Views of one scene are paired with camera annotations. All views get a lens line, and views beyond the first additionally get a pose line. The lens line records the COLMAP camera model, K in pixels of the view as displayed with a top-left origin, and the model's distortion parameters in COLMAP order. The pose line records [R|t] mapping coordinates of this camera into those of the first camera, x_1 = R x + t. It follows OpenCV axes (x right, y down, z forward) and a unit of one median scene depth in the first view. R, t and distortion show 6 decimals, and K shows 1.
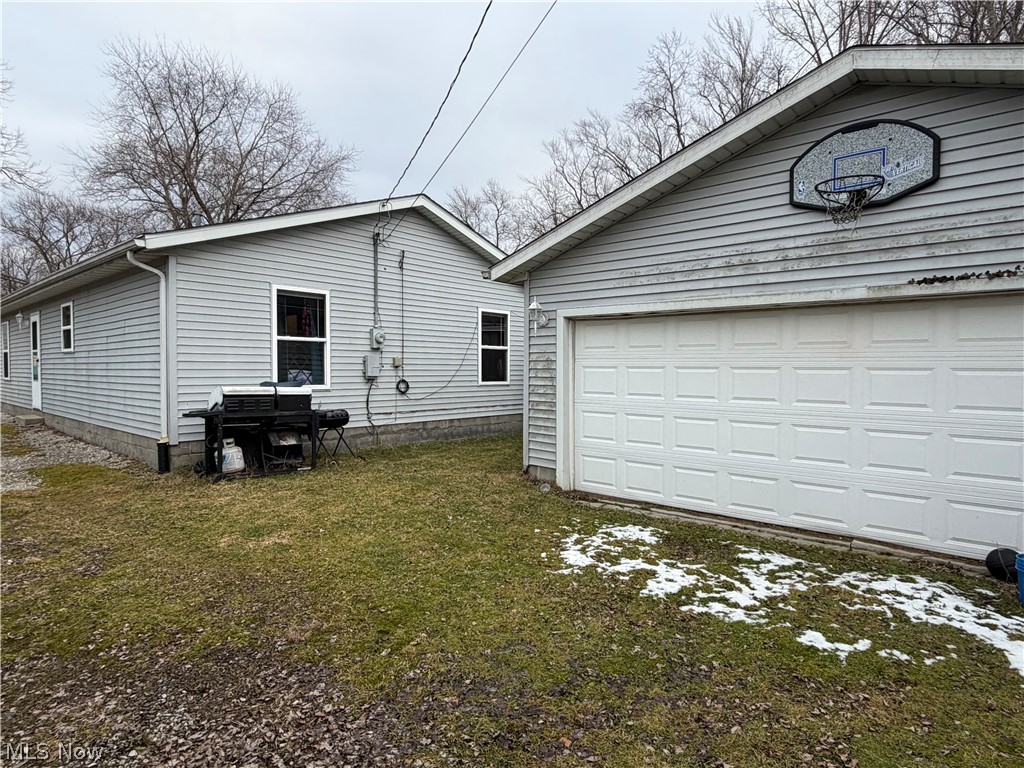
lens RADIAL K [[586.6, 0, 513.4], [0, 586.6, 379.7], [0, 0, 1]] dist [-0.025857, -0.000066]
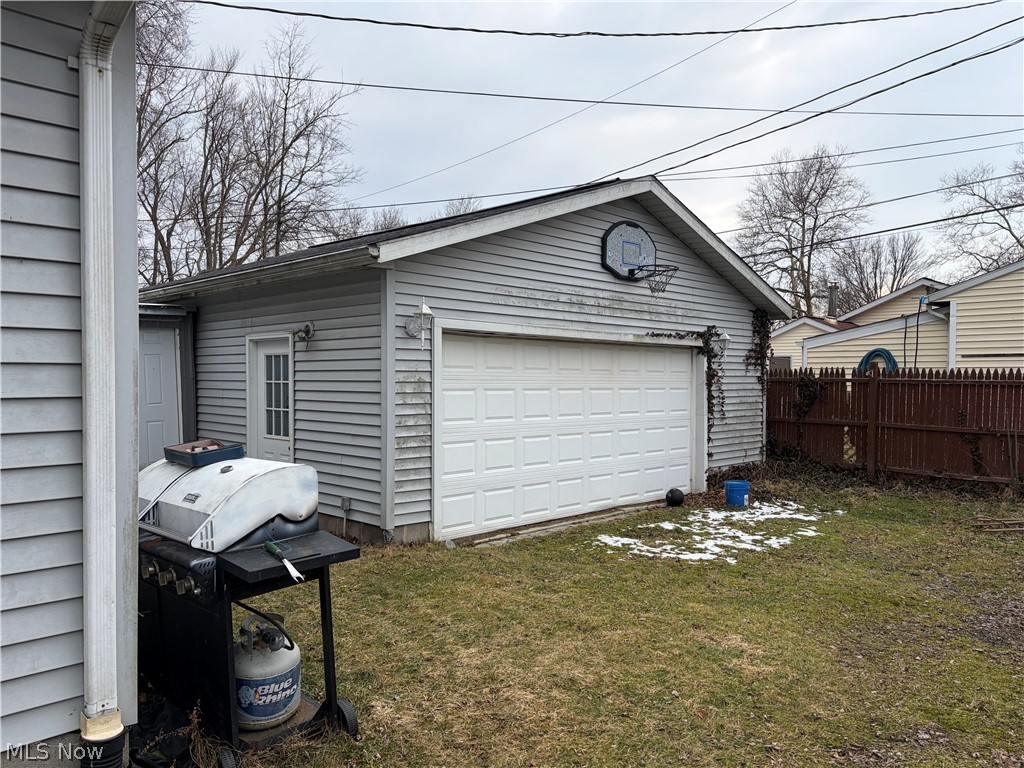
lens RADIAL K [[763.1, 0, 512.5], [0, 763.1, 391.0], [0, 0, 1]] dist [0.074748, -0.000835]
pose [[0.043016, -0.009000, 0.999034, -1.170632], [0.026157, 0.999627, 0.007879, -0.031734], [-0.998732, 0.025792, 0.043235, 1.050157]]
